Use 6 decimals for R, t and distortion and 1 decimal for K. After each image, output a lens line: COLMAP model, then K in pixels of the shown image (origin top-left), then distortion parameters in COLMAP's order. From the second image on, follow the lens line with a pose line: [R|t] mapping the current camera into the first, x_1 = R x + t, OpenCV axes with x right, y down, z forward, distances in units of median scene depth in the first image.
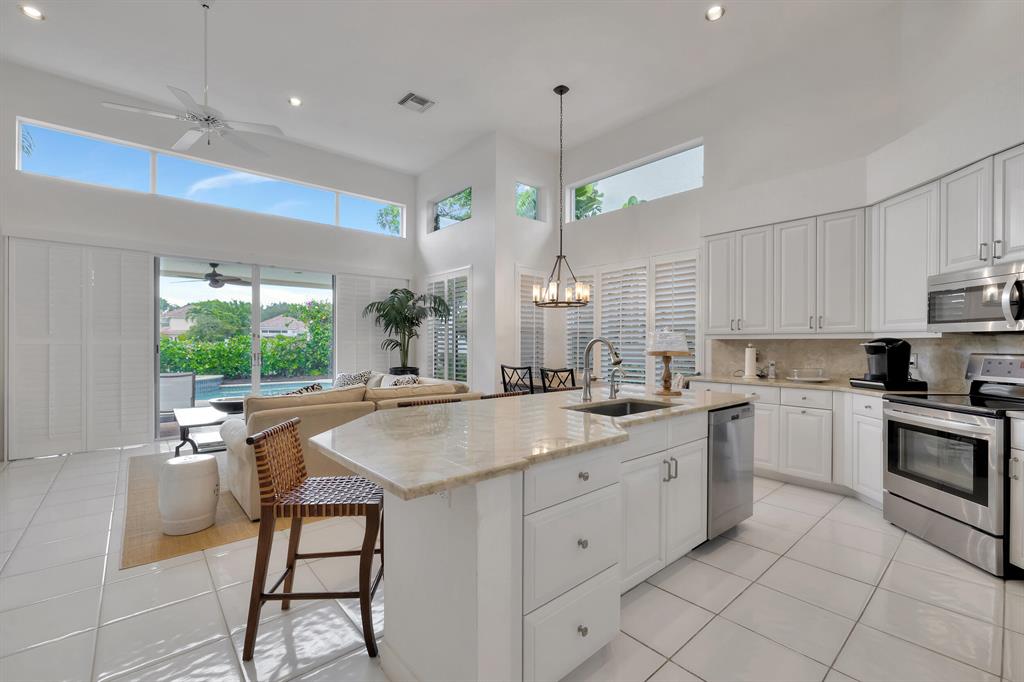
lens RADIAL K [[429.2, 0, 510.8], [0, 429.2, 343.0], [0, 0, 1]] dist [0.001750, 0.000100]
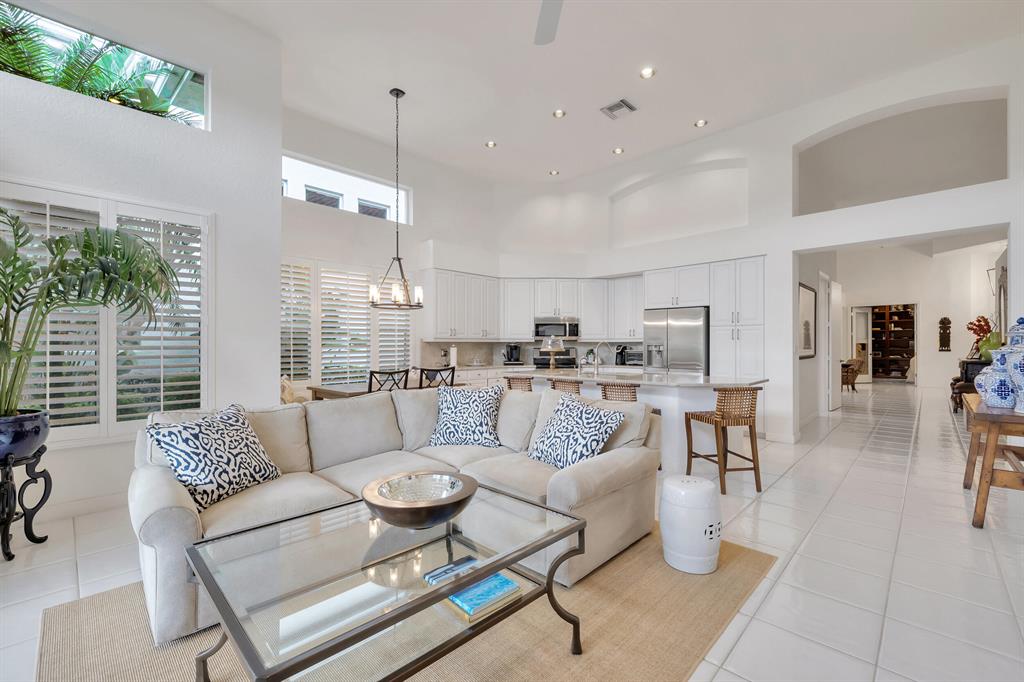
lens RADIAL K [[429.2, 0, 507.2], [0, 429.2, 344.2], [0, 0, 1]] dist [0.001750, 0.000100]
pose [[-0.069273, -0.002877, 0.997594, -1.026847], [0.002348, 0.999993, 0.003047, -0.004247], [-0.997595, 0.002553, -0.069266, 0.918978]]
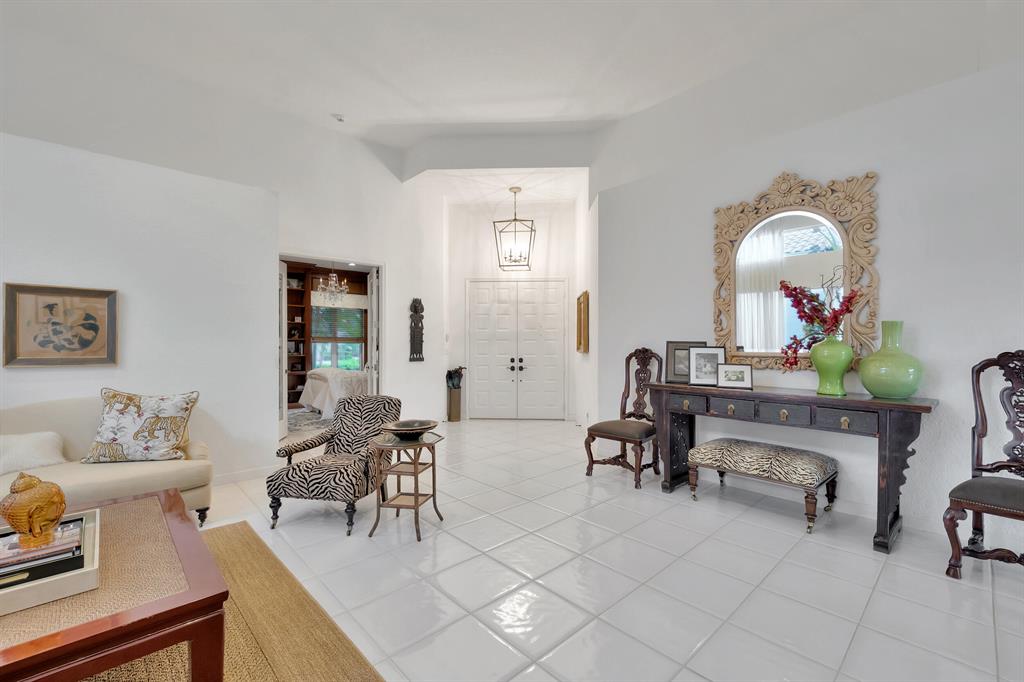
lens RADIAL K [[429.2, 0, 508.6], [0, 429.2, 343.3], [0, 0, 1]] dist [0.001750, 0.000100]
pose [[-0.999789, -0.007720, -0.019058, 1.337989], [-0.007505, 0.999908, -0.011328, 0.009168], [0.019144, -0.011183, -0.999754, -0.657177]]
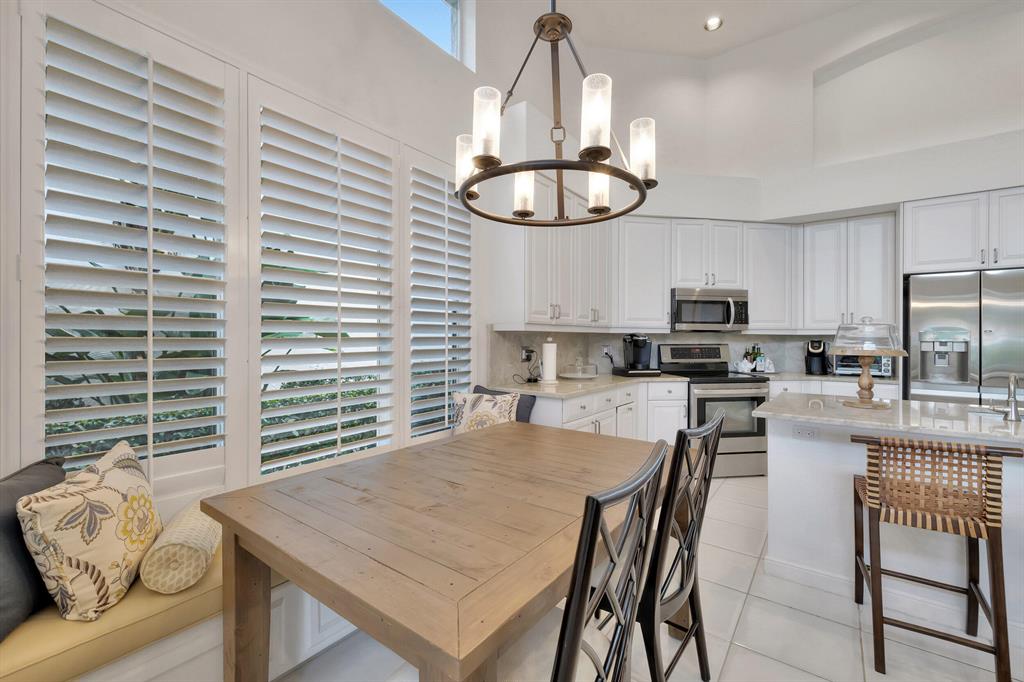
lens RADIAL K [[429.2, 0, 510.9], [0, 429.2, 337.8], [0, 0, 1]] dist [0.001750, 0.000100]
pose [[-0.201887, -0.004840, 0.979397, -0.171635], [-0.005212, 0.999979, 0.003867, -0.000561], [-0.979395, -0.004324, -0.201908, 1.227420]]
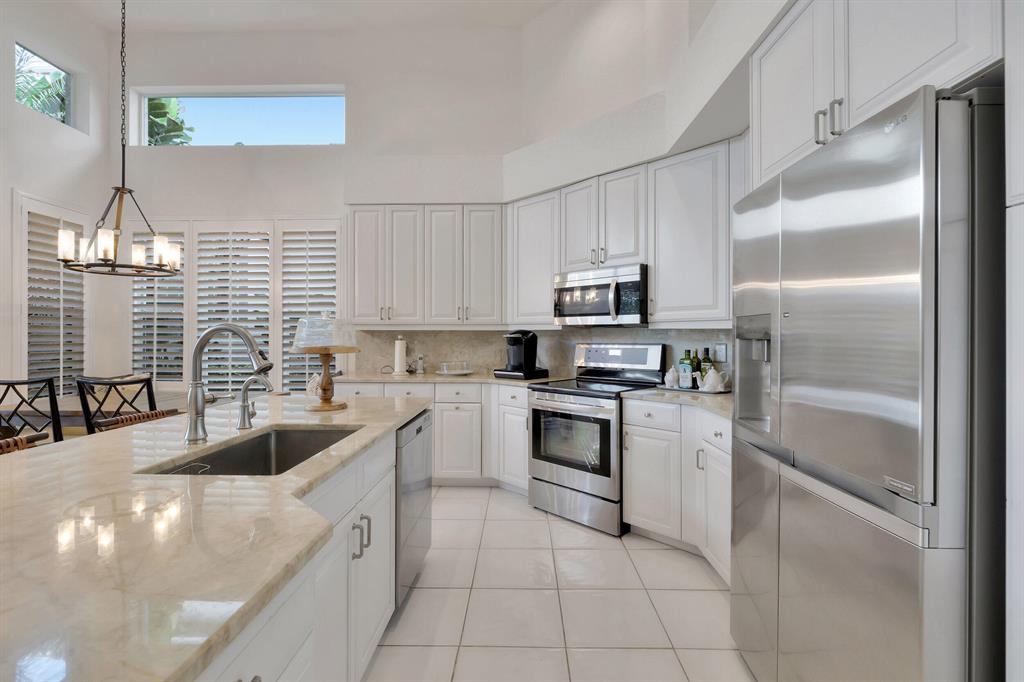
lens RADIAL K [[464.3, 0, 509.5], [0, 464.3, 337.5], [0, 0, 1]] dist [-0.003874, 0.001430]
pose [[0.681324, -0.004123, 0.731971, 0.011970], [0.000525, 0.999987, 0.005144, 0.001159], [-0.731982, -0.003120, 0.681317, 0.185199]]
